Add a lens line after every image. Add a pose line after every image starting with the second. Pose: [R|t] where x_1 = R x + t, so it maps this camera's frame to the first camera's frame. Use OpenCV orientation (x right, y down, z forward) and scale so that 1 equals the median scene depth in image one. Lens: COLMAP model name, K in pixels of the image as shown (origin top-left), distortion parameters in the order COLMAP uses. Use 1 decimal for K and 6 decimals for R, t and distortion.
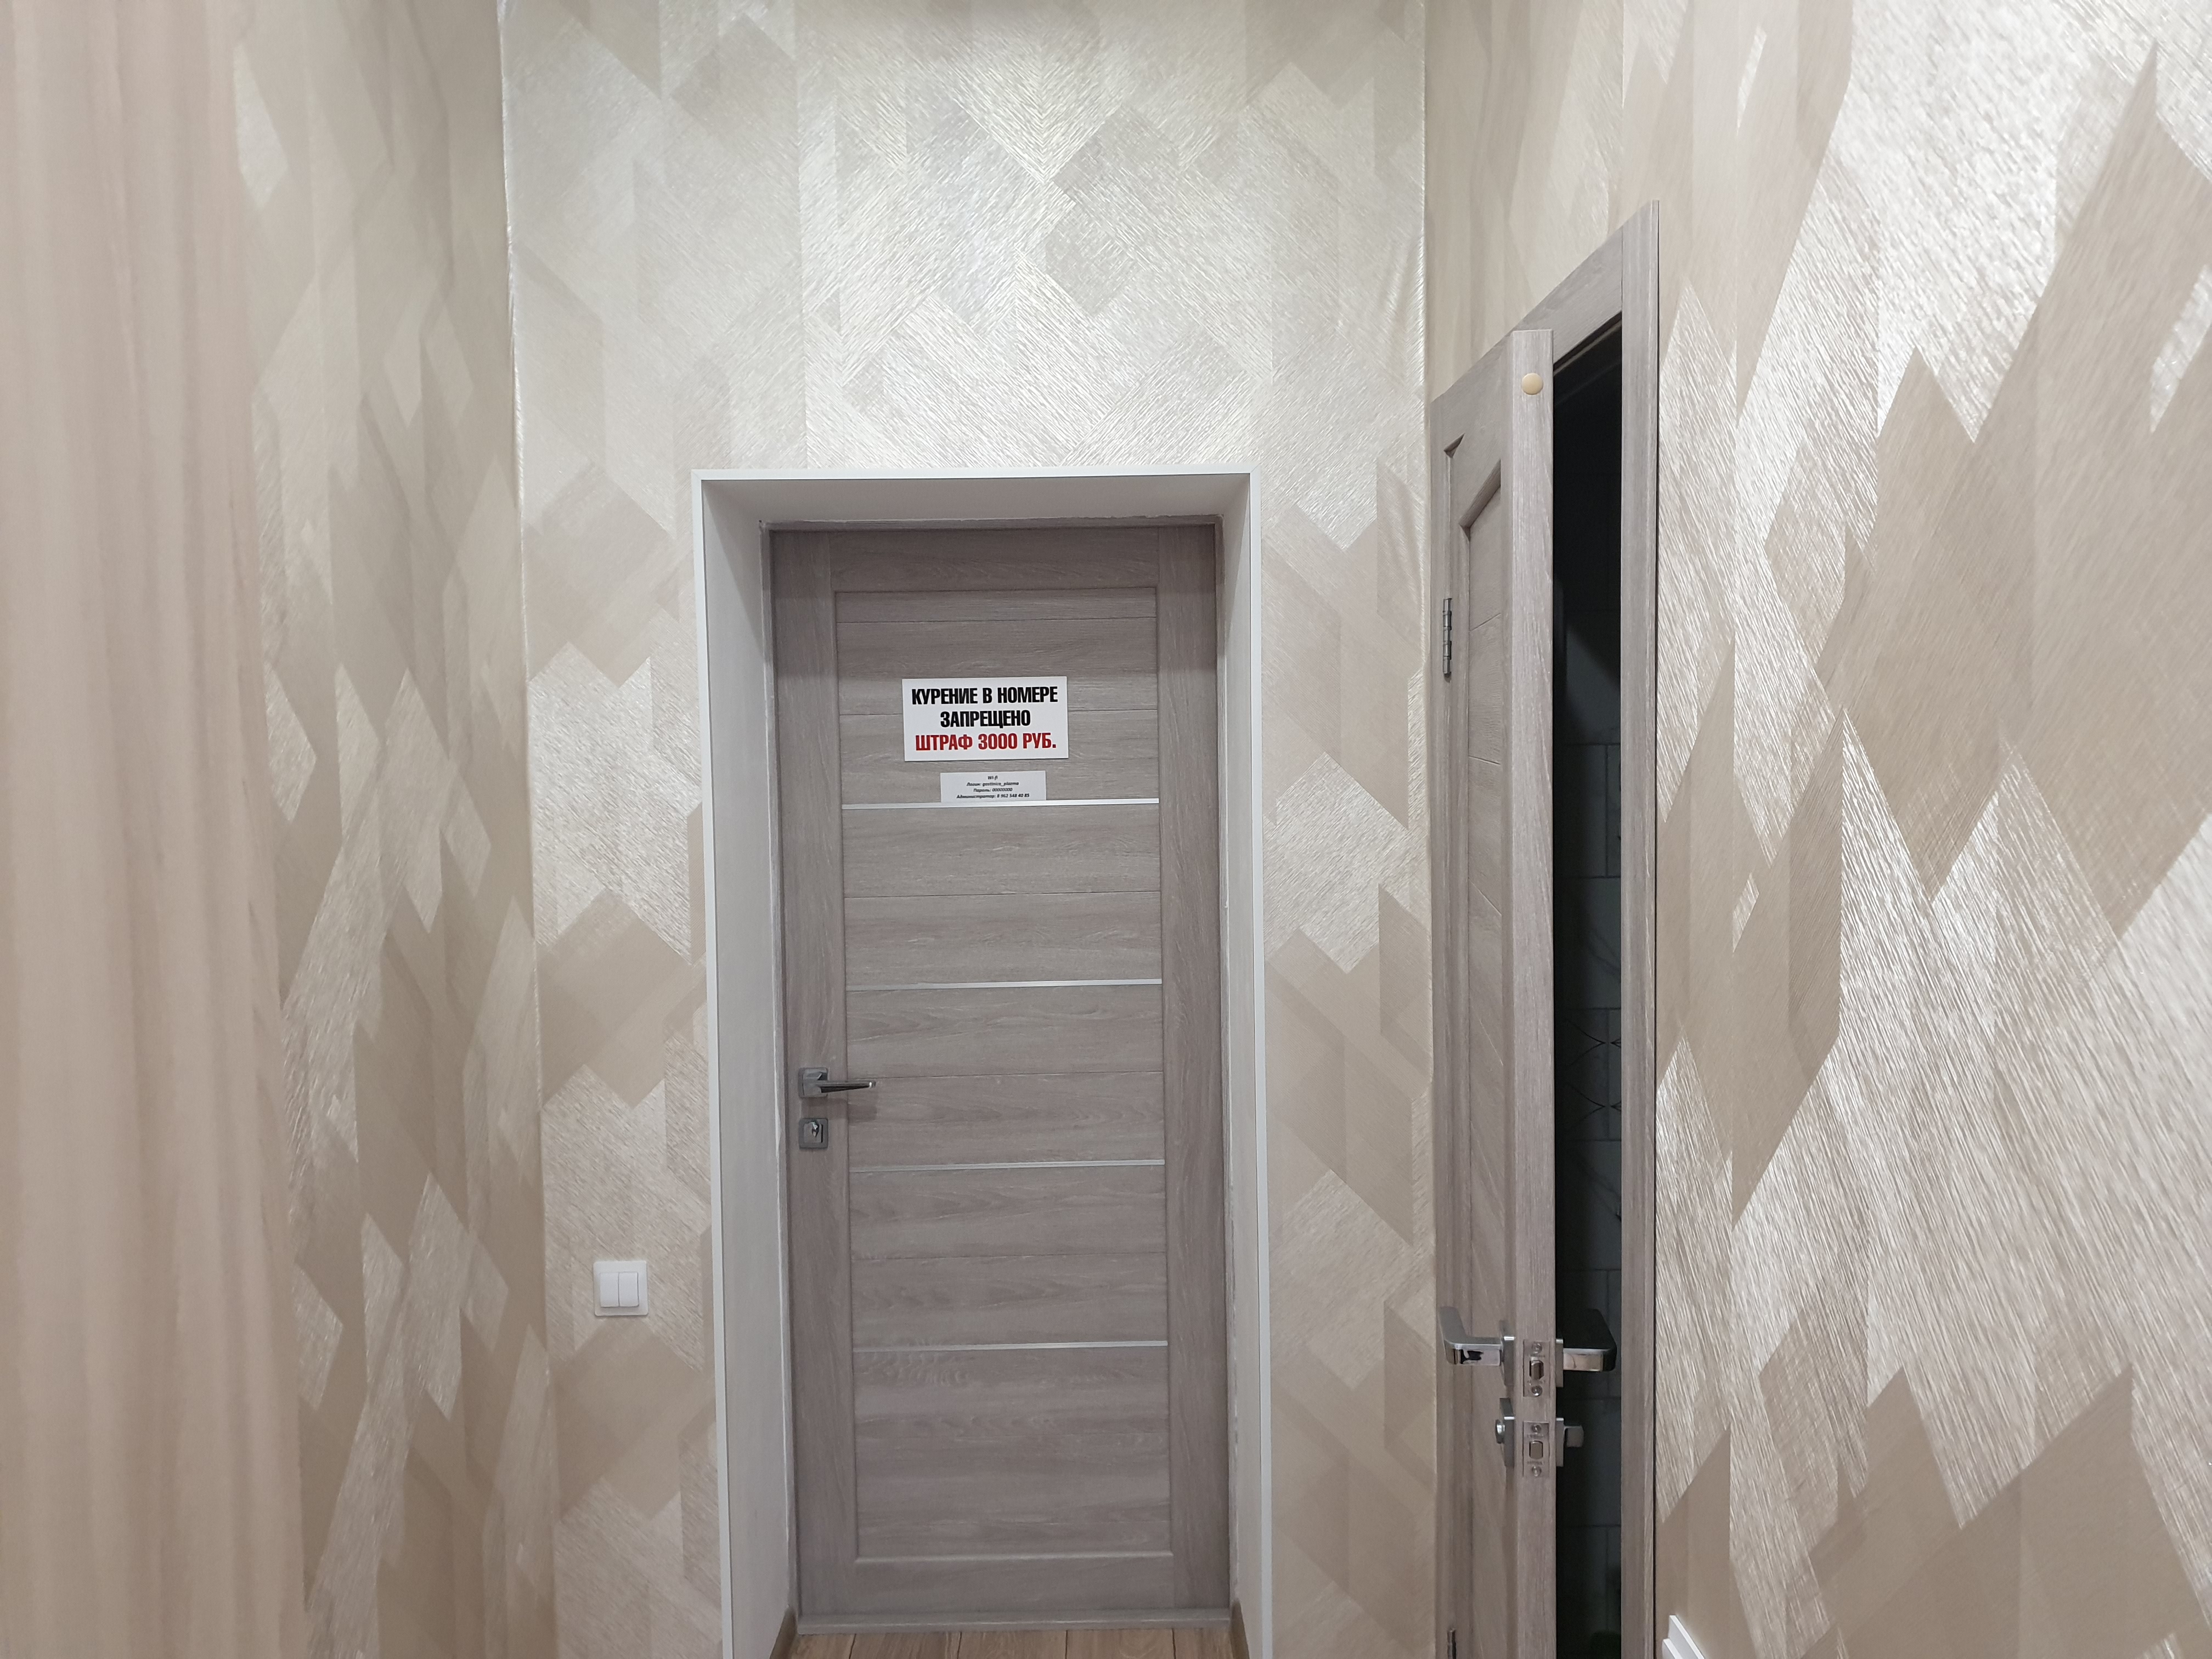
lens RADIAL K [[1716.6, 0, 1104.4], [0, 1716.6, 821.2], [0, 0, 1]] dist [0.185959, -0.557691]
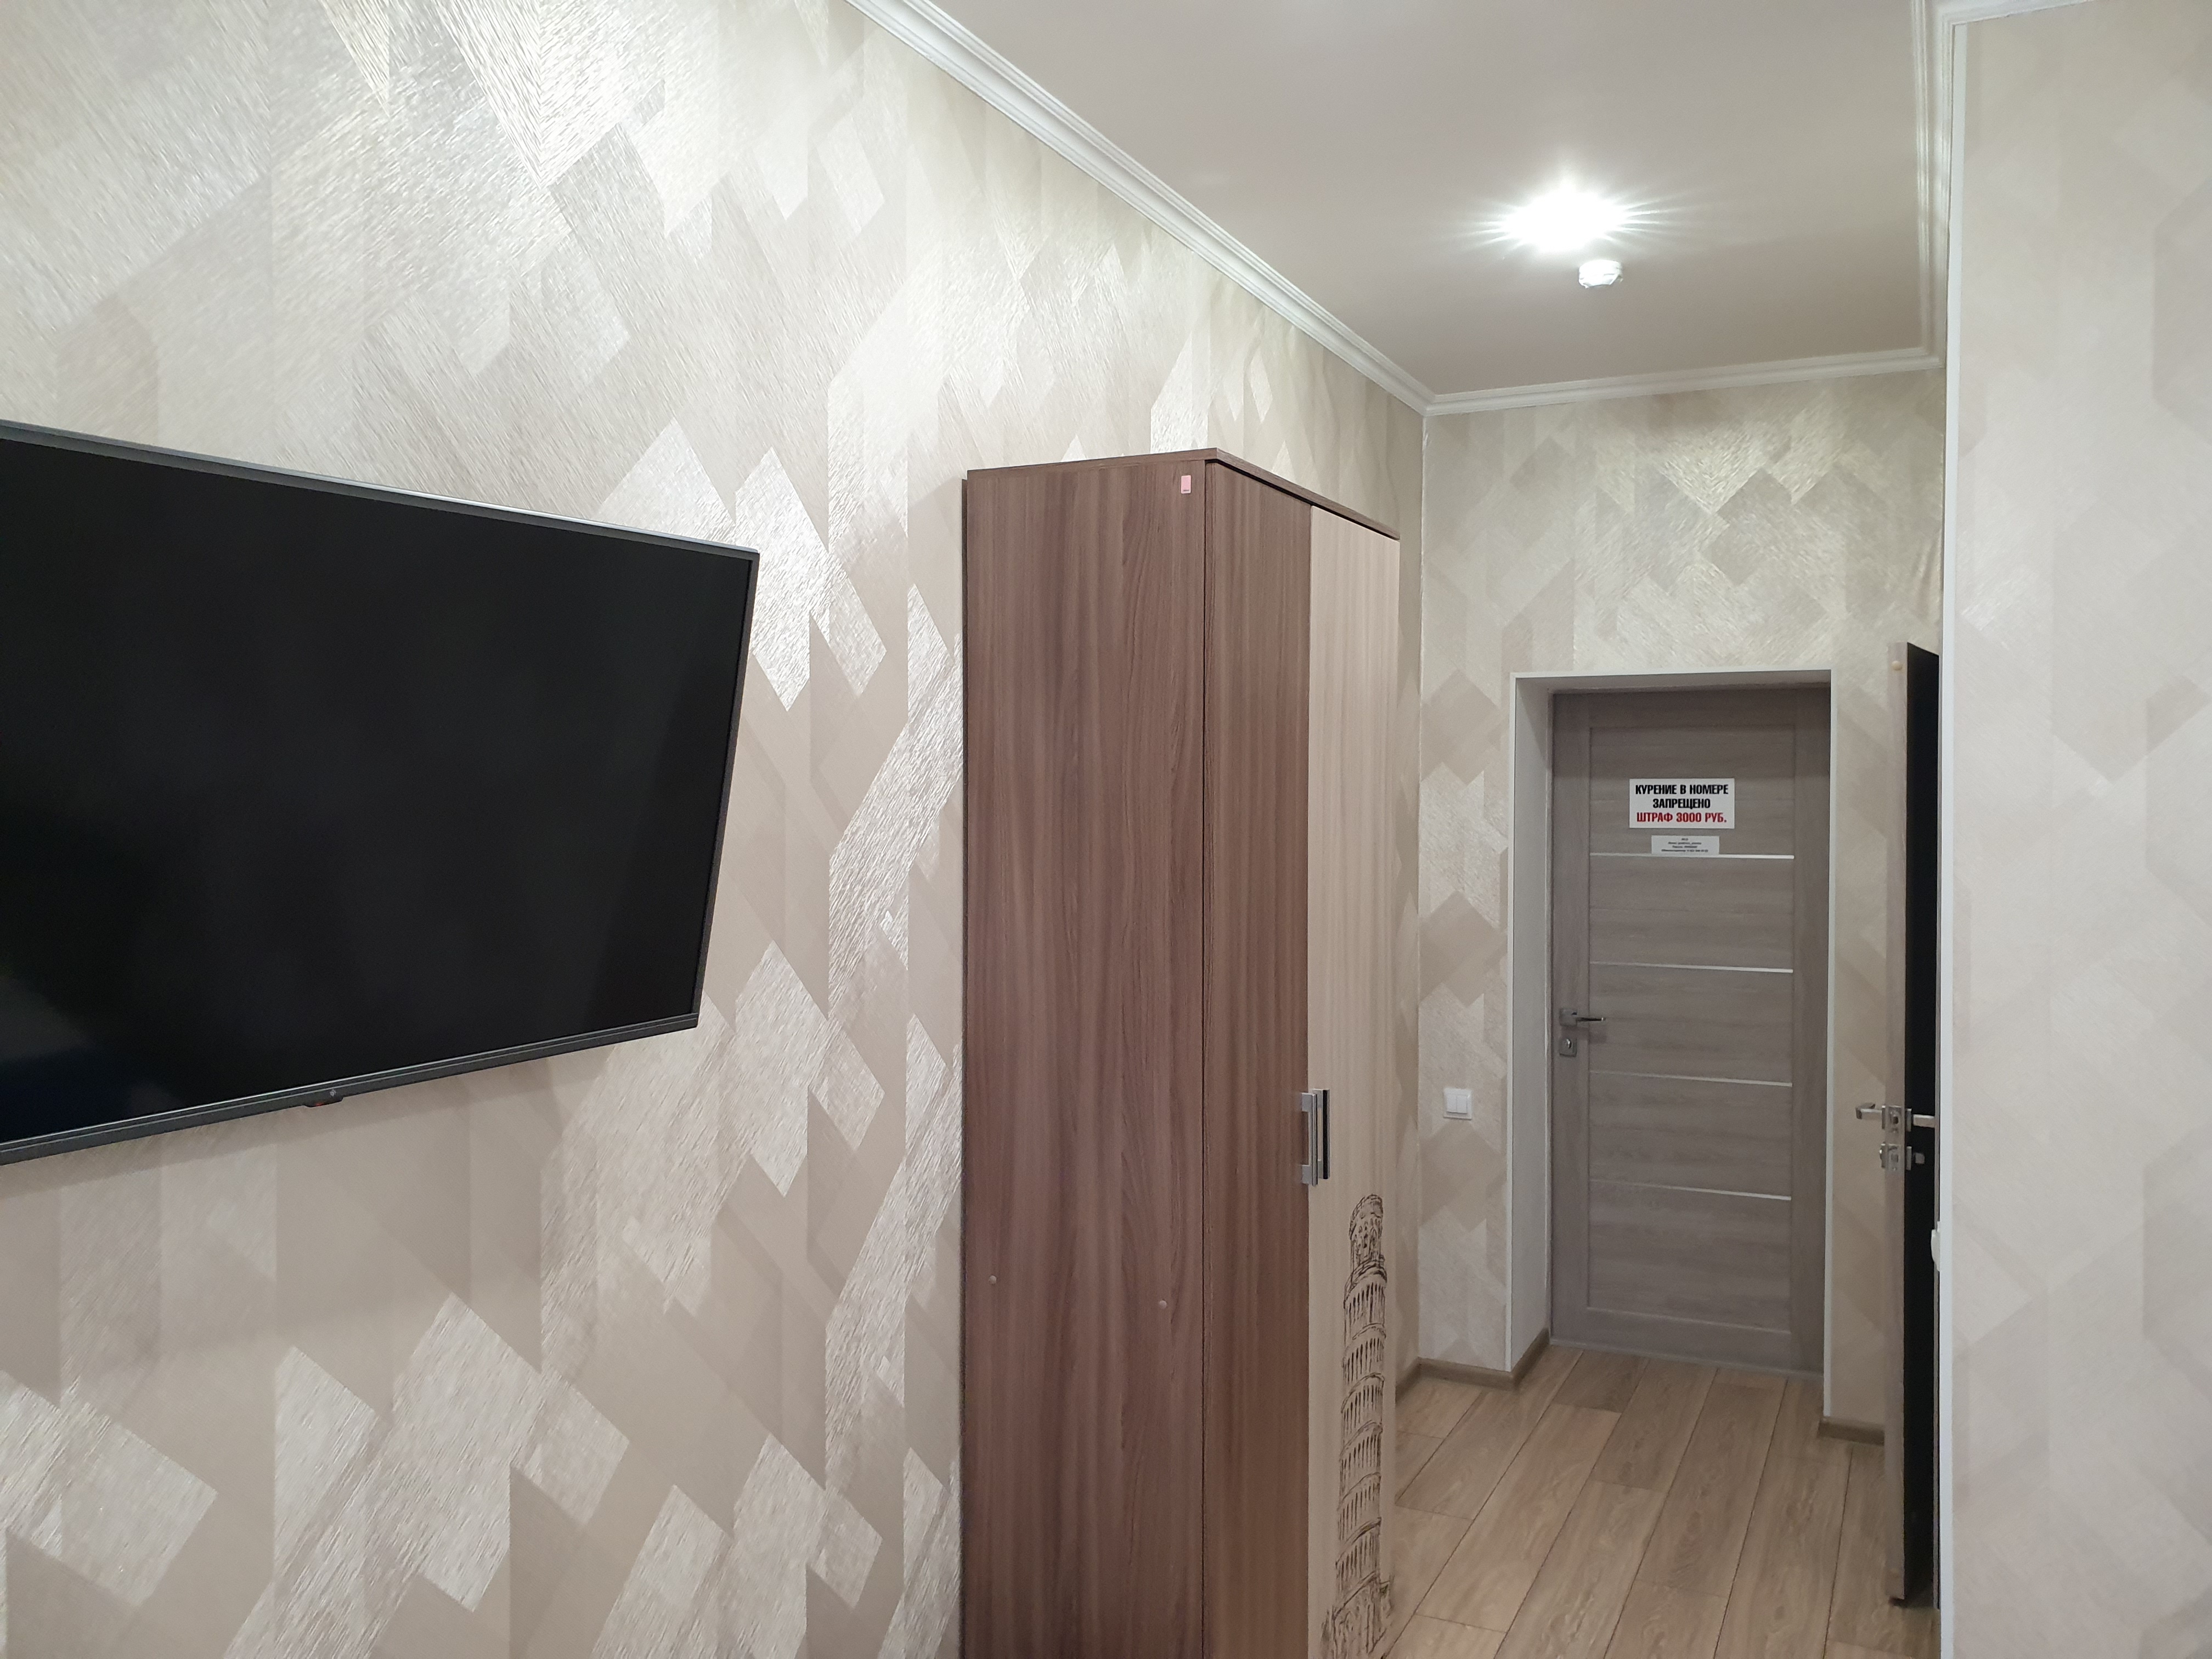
lens RADIAL K [[1716.6, 0, 1104.4], [0, 1716.6, 821.2], [0, 0, 1]] dist [0.185959, -0.557691]
pose [[0.899086, 0.026351, -0.436978, 0.165087], [-0.041605, 0.998812, -0.025373, 0.023039], [0.435790, 0.040993, 0.899114, -0.750721]]
